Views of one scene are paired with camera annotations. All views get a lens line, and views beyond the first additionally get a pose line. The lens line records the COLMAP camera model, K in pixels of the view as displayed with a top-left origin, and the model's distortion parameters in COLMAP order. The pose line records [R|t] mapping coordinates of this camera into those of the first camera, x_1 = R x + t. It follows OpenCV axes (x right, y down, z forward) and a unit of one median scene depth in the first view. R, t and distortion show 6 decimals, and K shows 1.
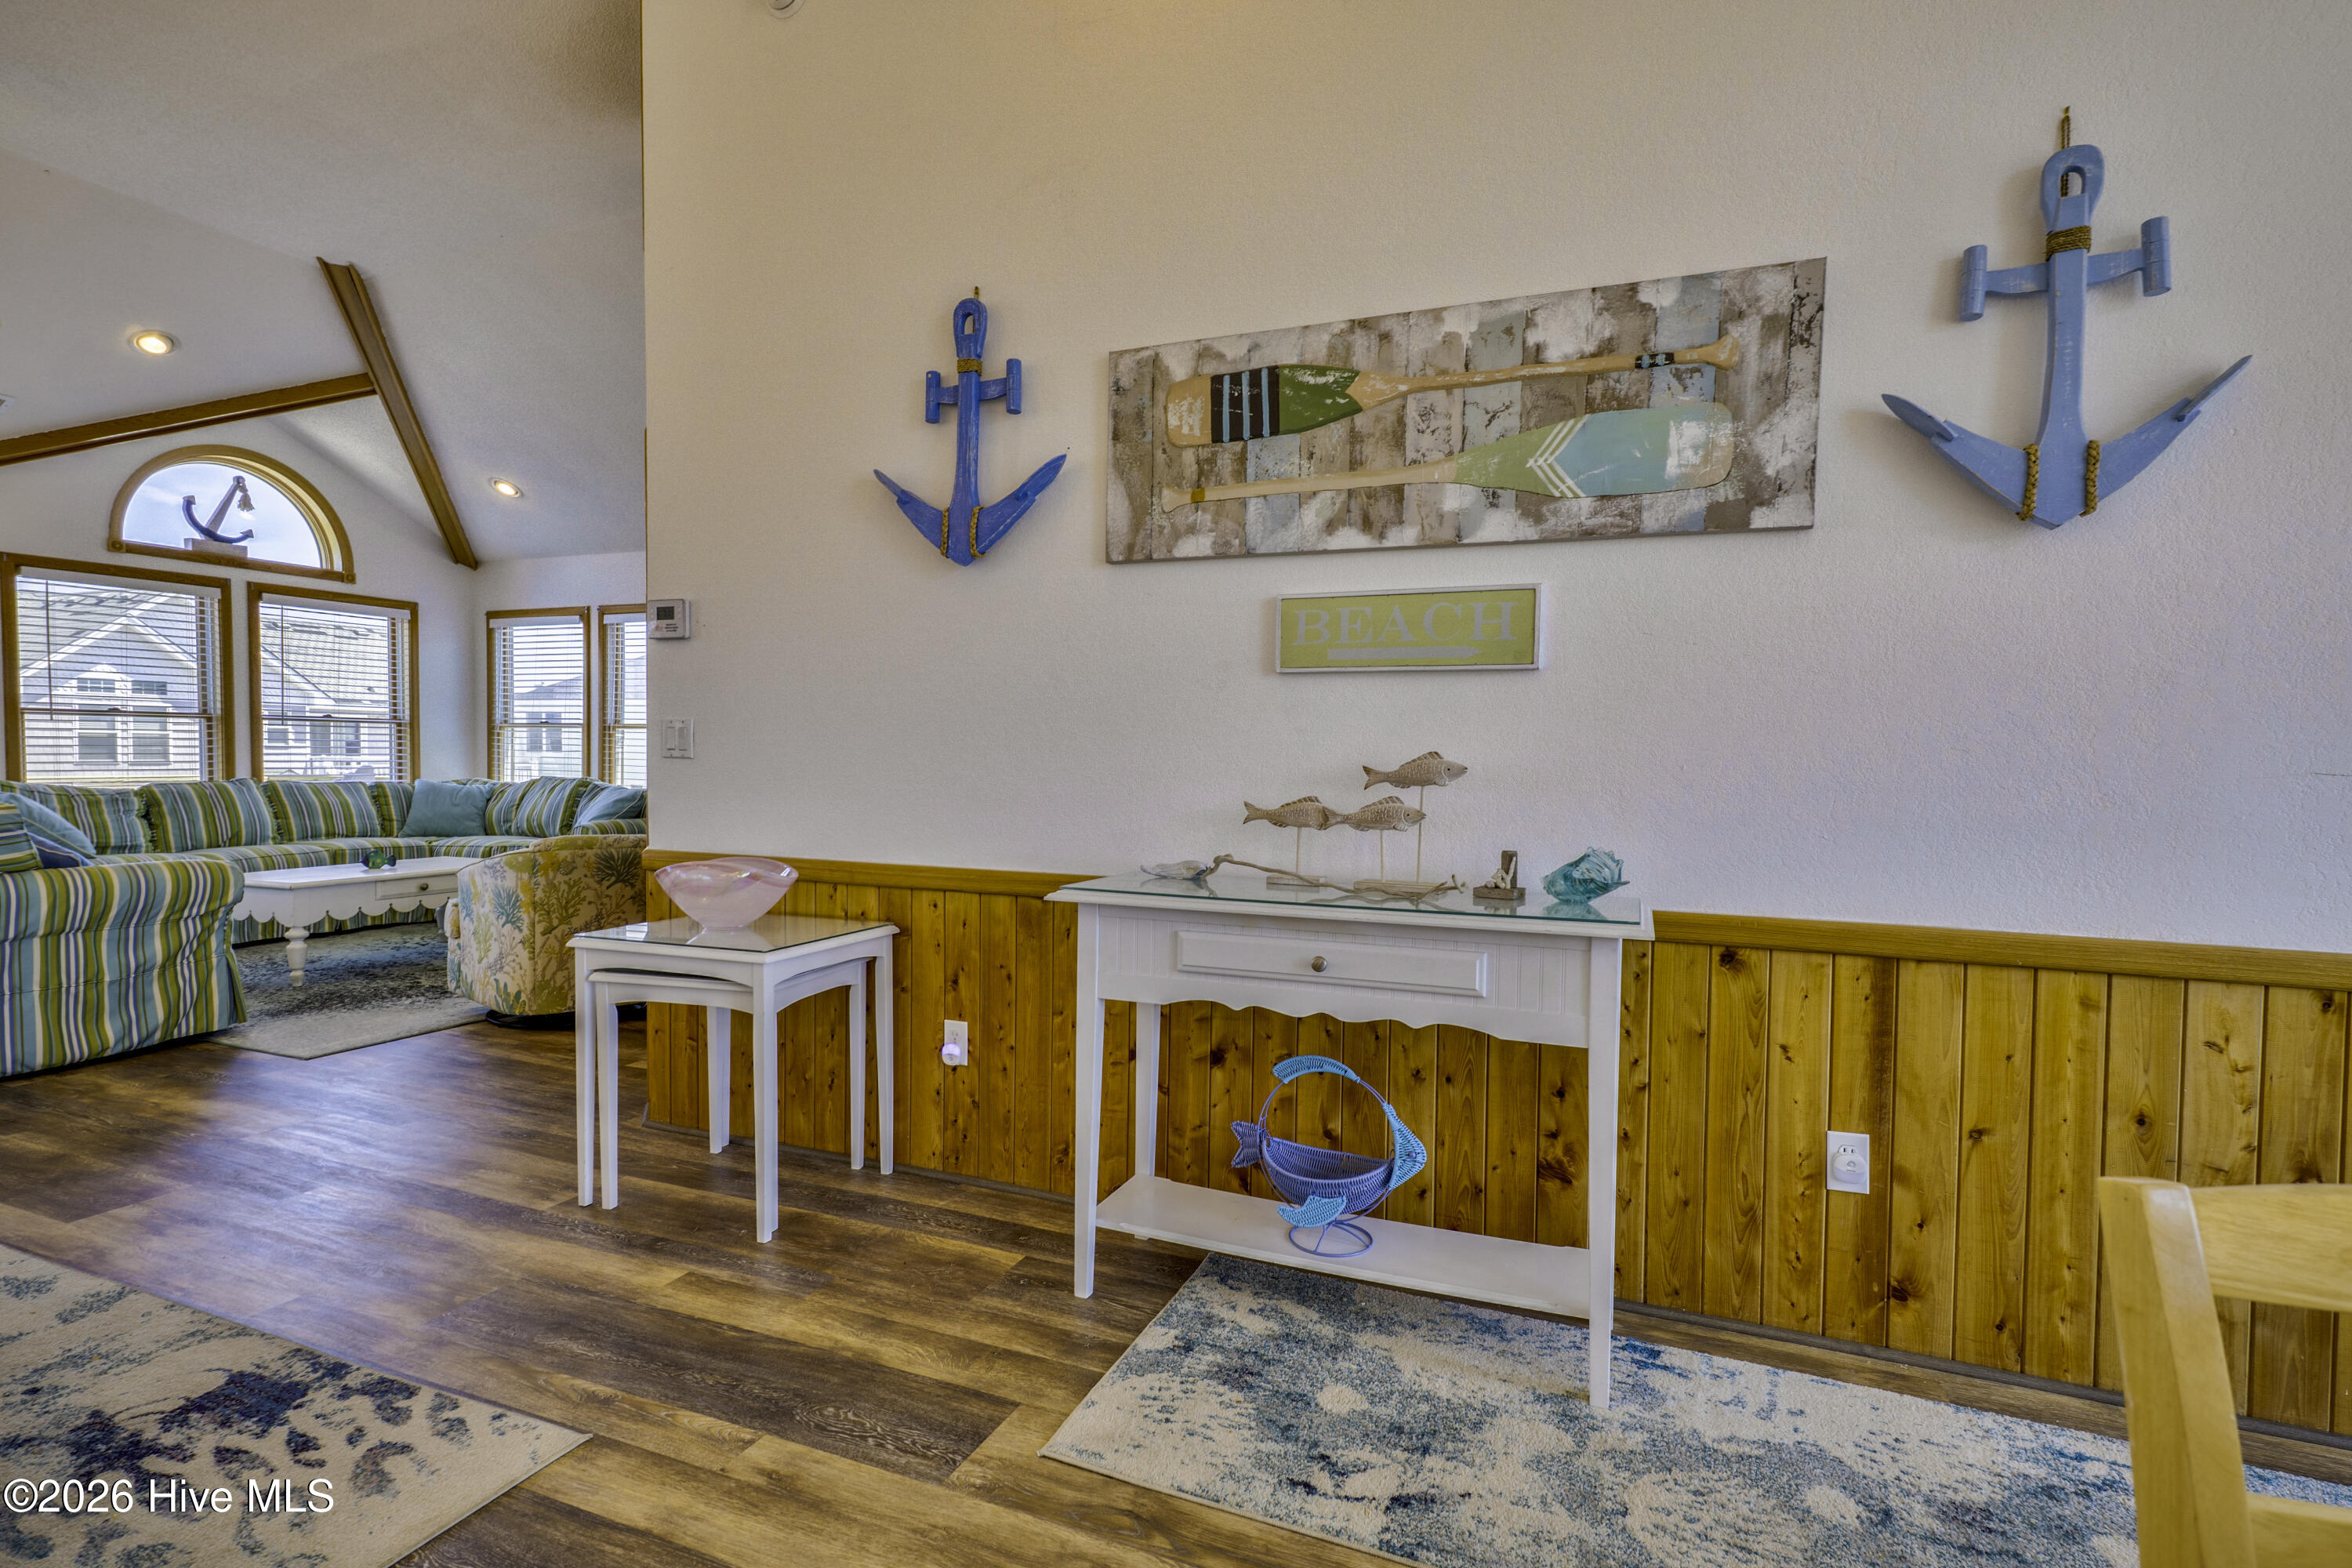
lens RADIAL K [[1175.1, 0, 1176.8], [0, 1175.1, 787.3], [0, 0, 1]] dist [-0.000542, -0.000069]
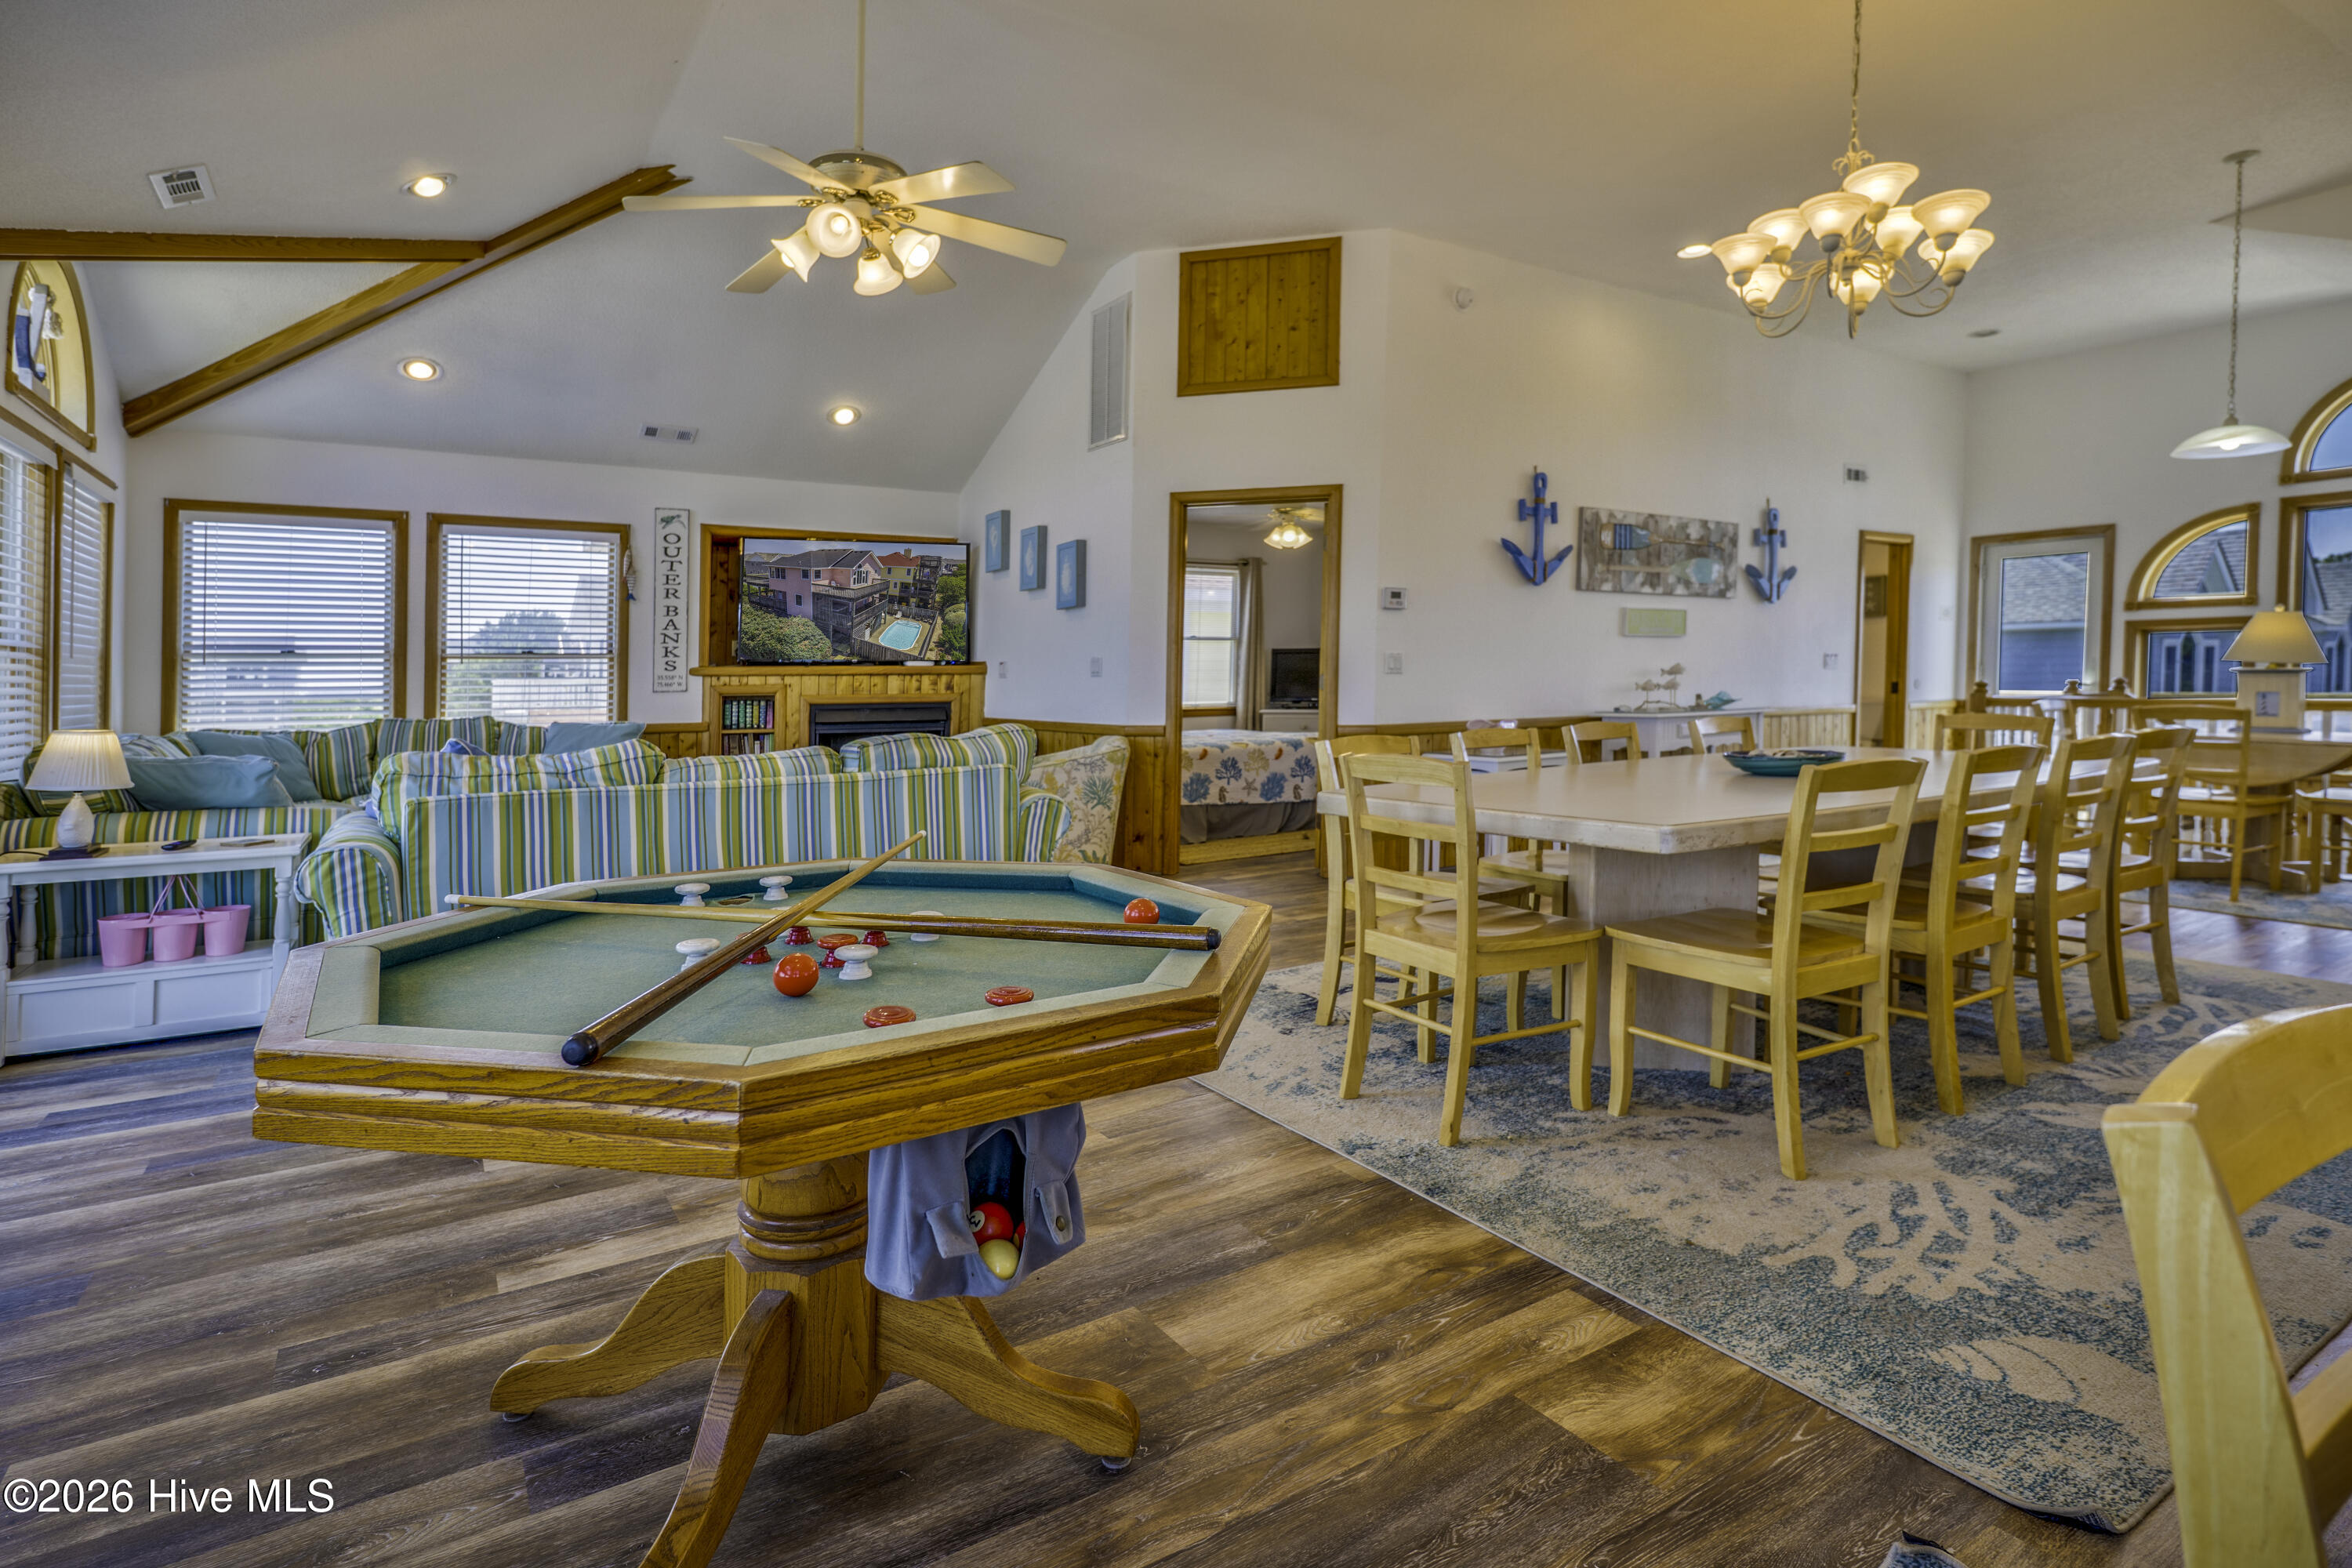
lens RADIAL K [[1175.1, 0, 1131.9], [0, 1175.1, 684.8], [0, 0, 1]] dist [-0.000542, -0.000069]
pose [[0.591031, -0.024192, 0.806286, -2.940885], [0.040682, 0.999172, 0.000158, -0.031789], [-0.805623, 0.032708, 0.591526, 0.332182]]
